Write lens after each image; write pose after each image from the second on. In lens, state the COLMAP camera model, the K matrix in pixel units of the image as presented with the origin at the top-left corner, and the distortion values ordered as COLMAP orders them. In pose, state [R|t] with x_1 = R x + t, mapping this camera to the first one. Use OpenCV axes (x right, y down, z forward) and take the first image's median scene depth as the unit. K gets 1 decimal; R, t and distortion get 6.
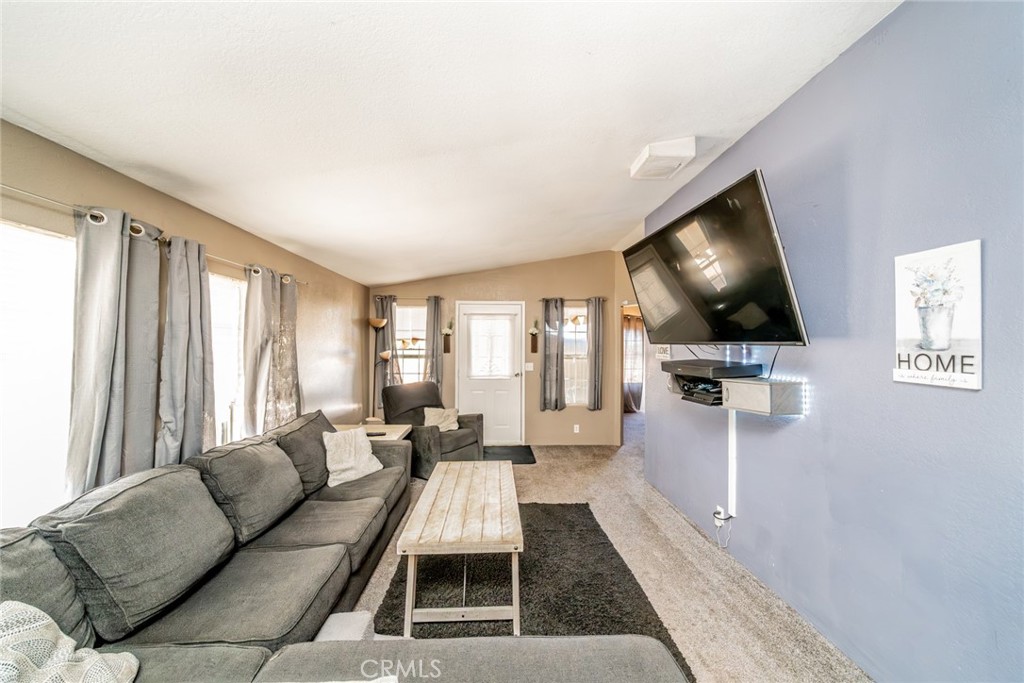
lens RADIAL K [[350.0, 0, 512.8], [0, 350.0, 342.1], [0, 0, 1]] dist [-0.010644, -0.000237]
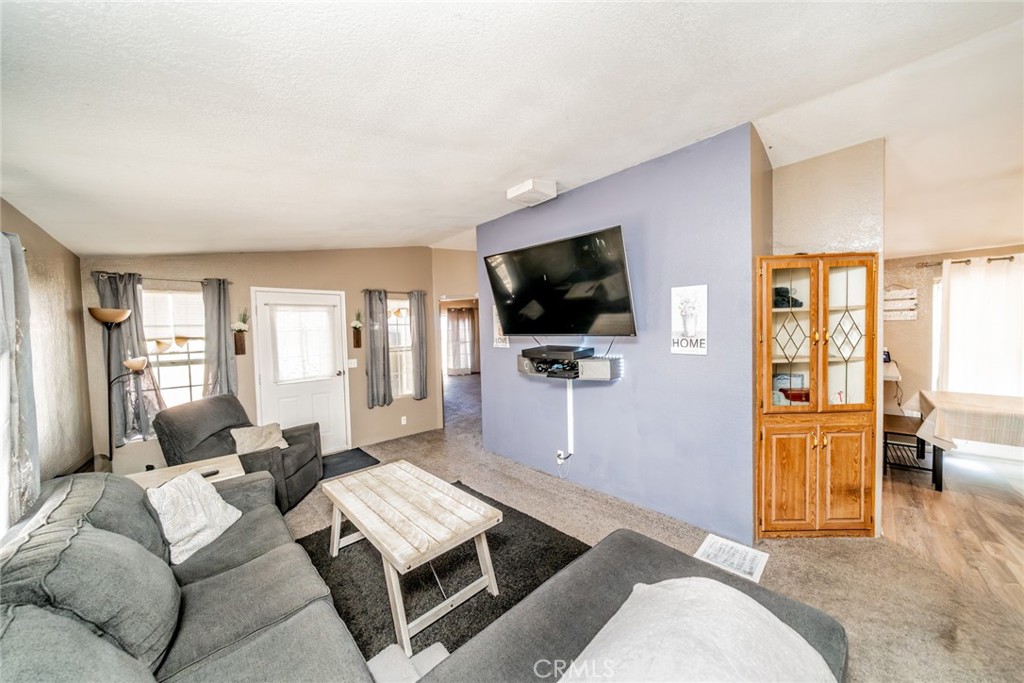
lens RADIAL K [[350.0, 0, 510.6], [0, 350.0, 340.1], [0, 0, 1]] dist [-0.010644, -0.000237]
pose [[0.754343, -0.044309, 0.654983, -0.244465], [0.023714, 0.998908, 0.040265, -0.017605], [-0.656052, -0.014841, 0.754570, 0.039231]]
